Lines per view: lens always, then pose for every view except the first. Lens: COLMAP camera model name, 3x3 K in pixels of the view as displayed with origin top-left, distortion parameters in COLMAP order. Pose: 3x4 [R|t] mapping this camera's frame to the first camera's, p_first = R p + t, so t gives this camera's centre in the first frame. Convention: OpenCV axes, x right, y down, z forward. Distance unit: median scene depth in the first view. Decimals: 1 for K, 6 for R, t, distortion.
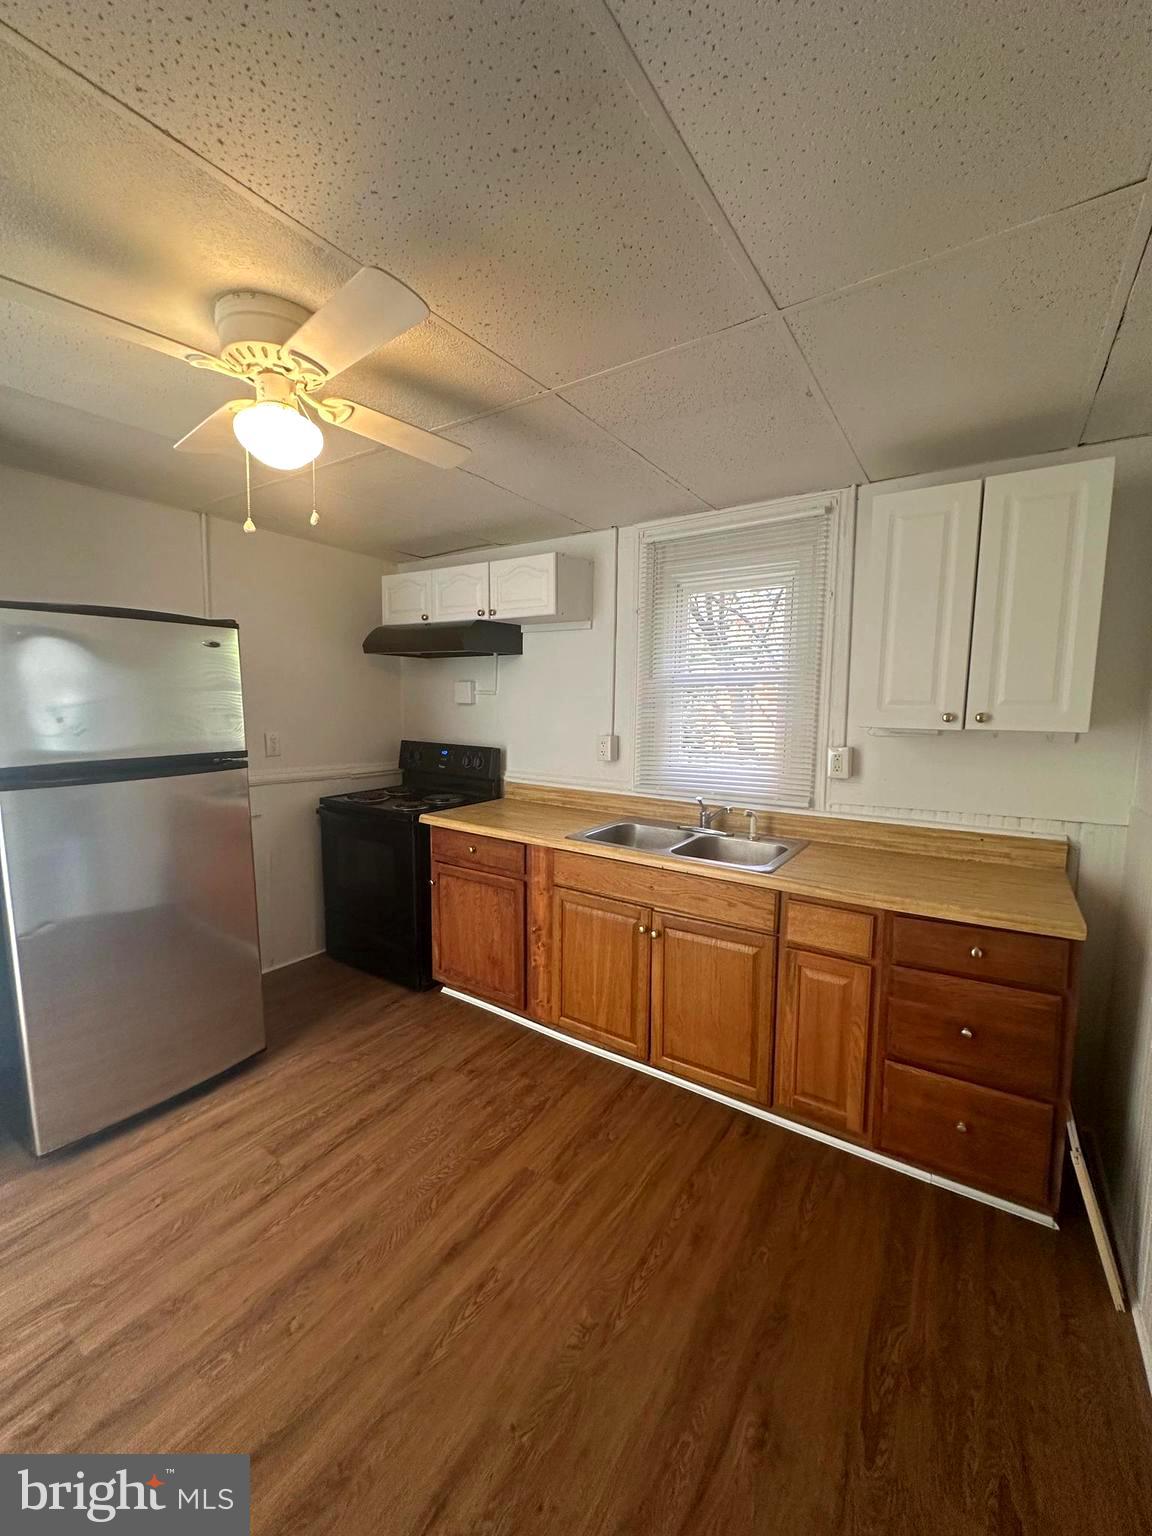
lens RADIAL K [[613.6, 0, 577.1], [0, 613.6, 768.1], [0, 0, 1]] dist [-0.002889, 0.001113]
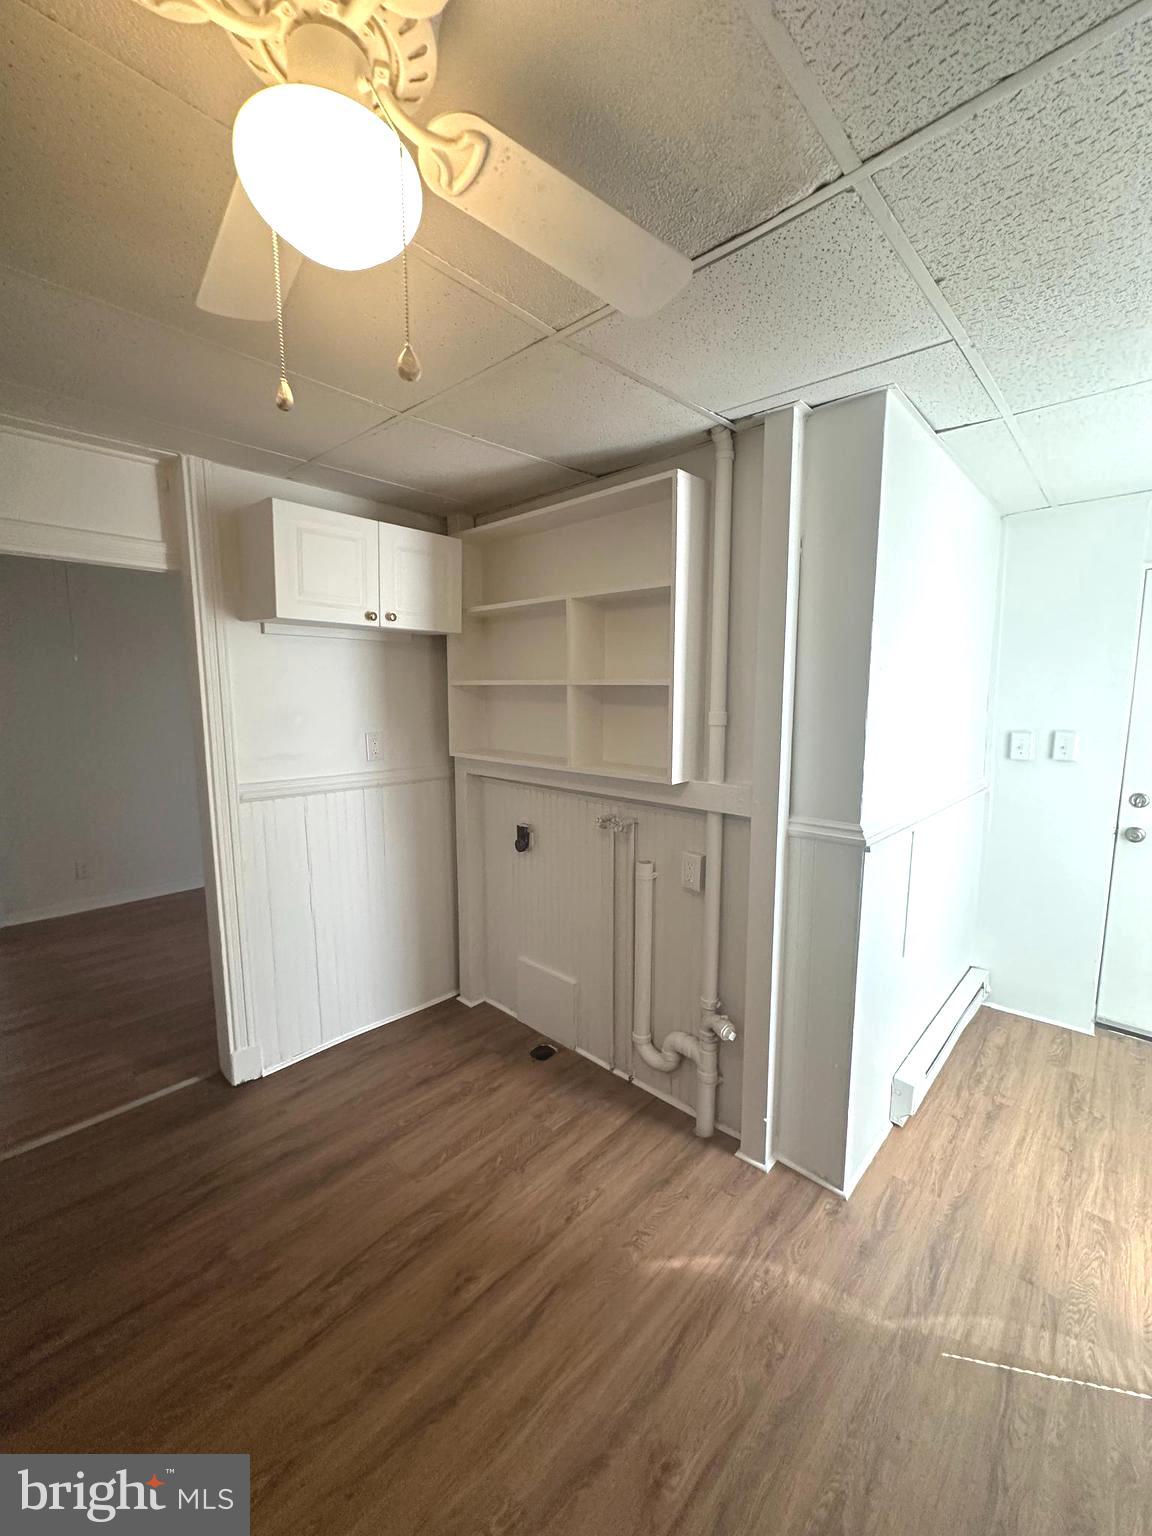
lens RADIAL K [[613.6, 0, 585.4], [0, 613.6, 770.3], [0, 0, 1]] dist [-0.002889, 0.001113]
pose [[-0.987192, -0.032770, 0.156133, -0.478778], [0.003615, 0.973830, 0.227249, -0.137685], [-0.159494, 0.224903, -0.961239, 0.938811]]
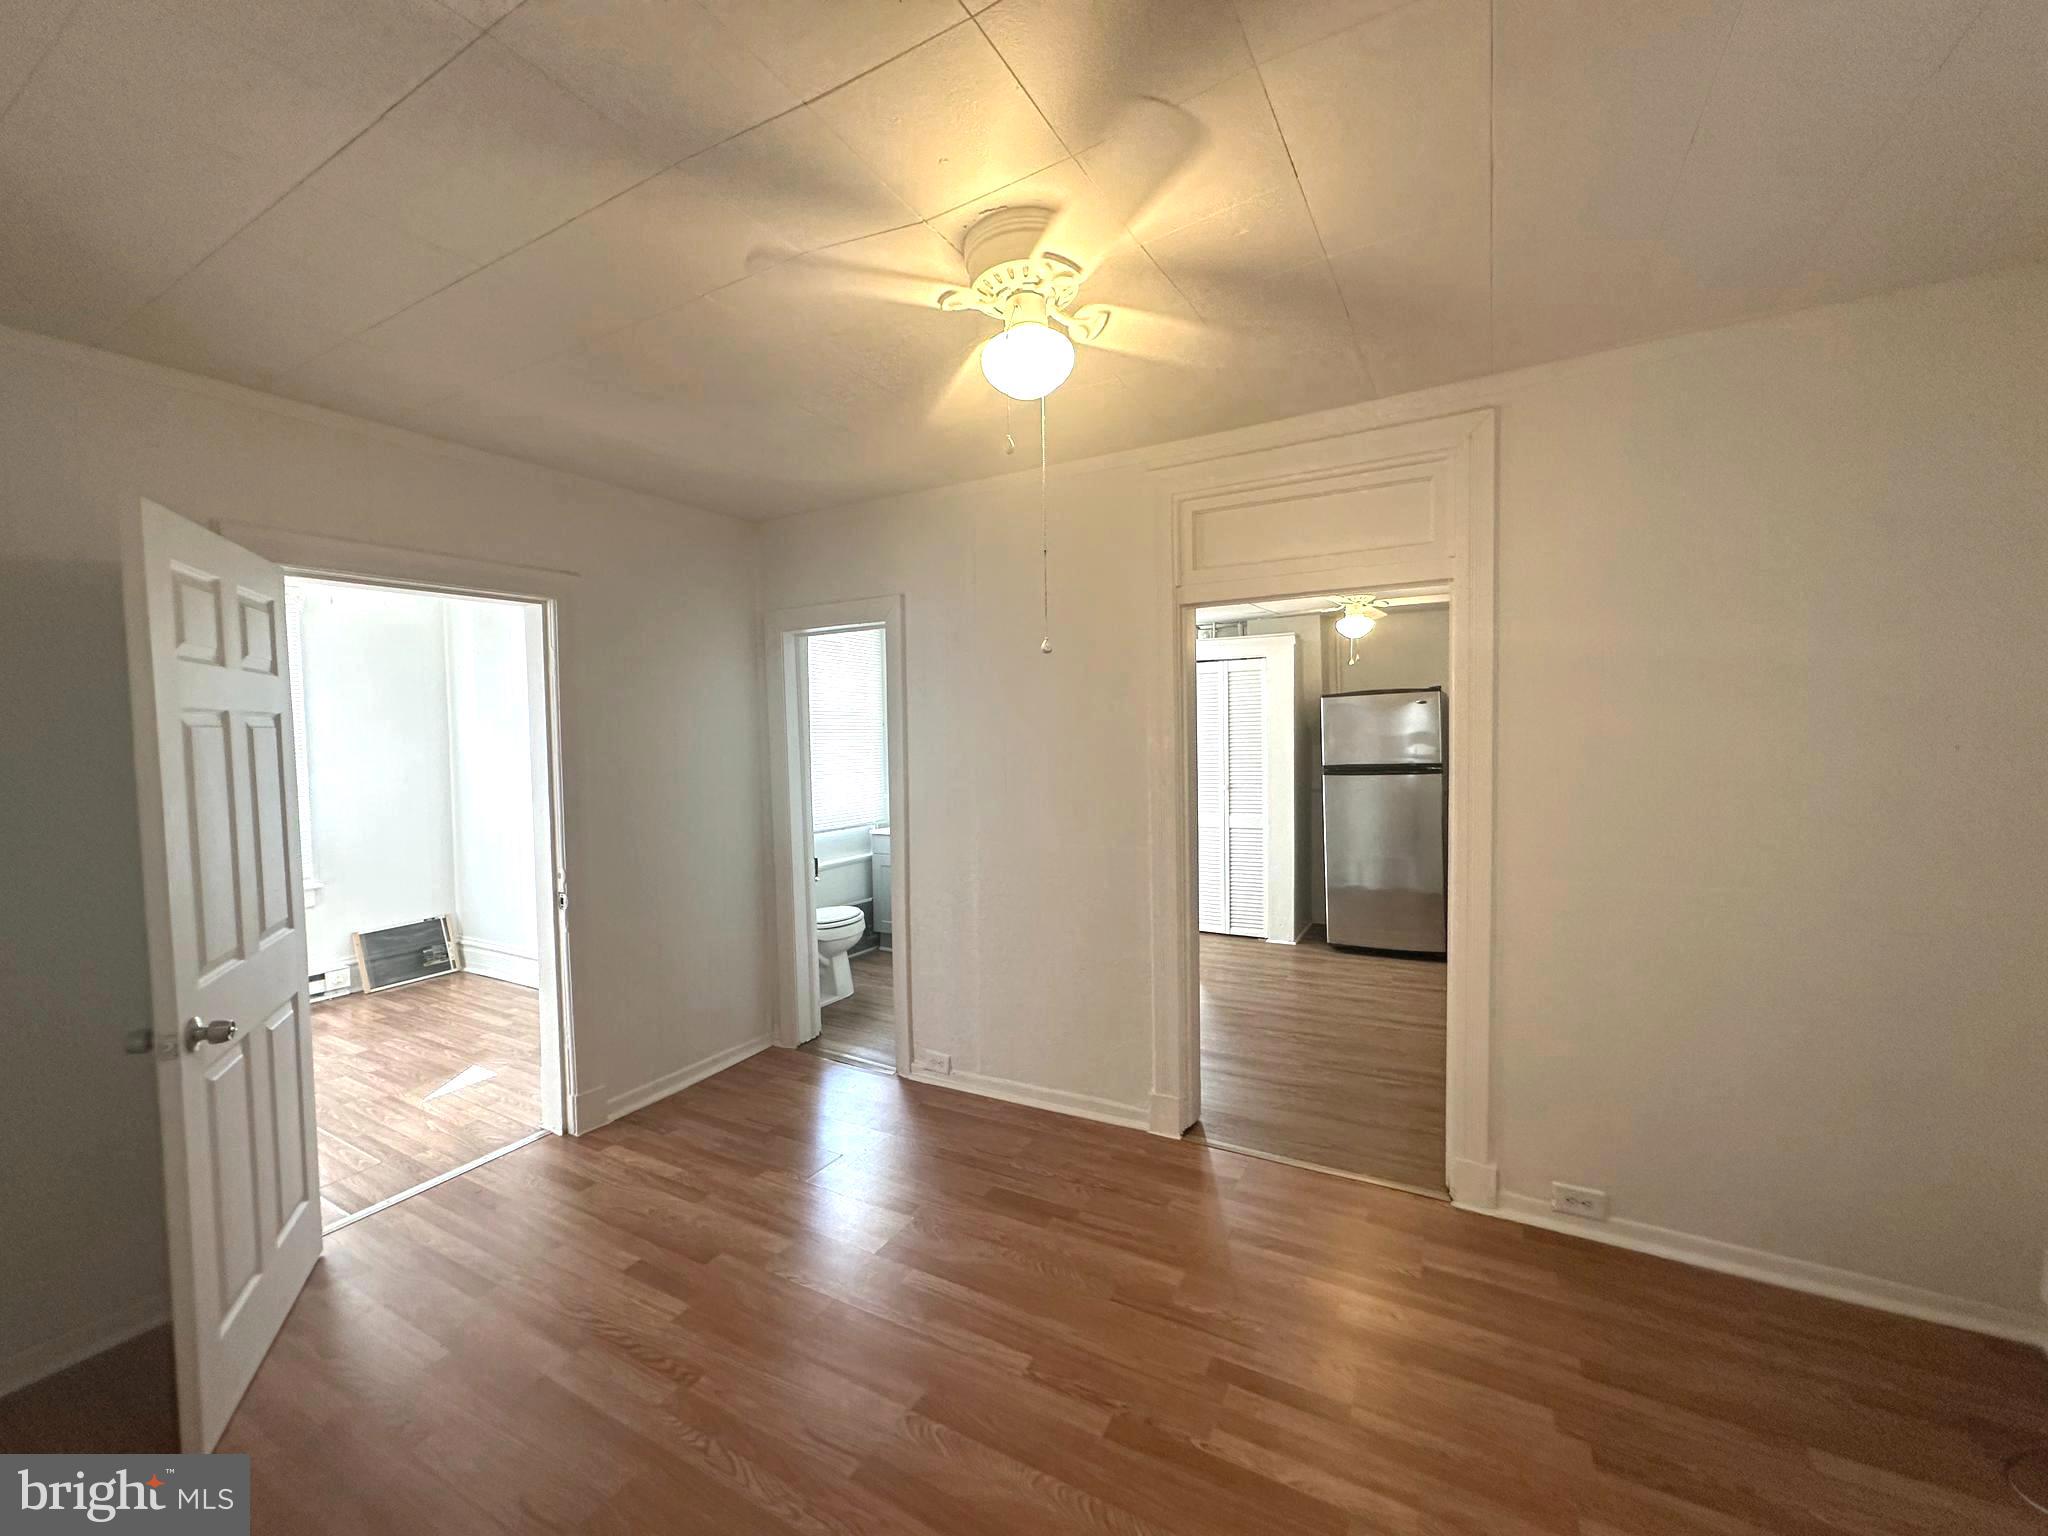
lens RADIAL K [[818.1, 0, 1024.9], [0, 818.1, 766.3], [0, 0, 1]] dist [-0.002889, 0.001113]
pose [[0.080157, 0.027220, -0.996410, 1.609767], [-0.081157, 0.996486, 0.020694, 0.024315], [0.993473, 0.079207, 0.082085, -0.309409]]
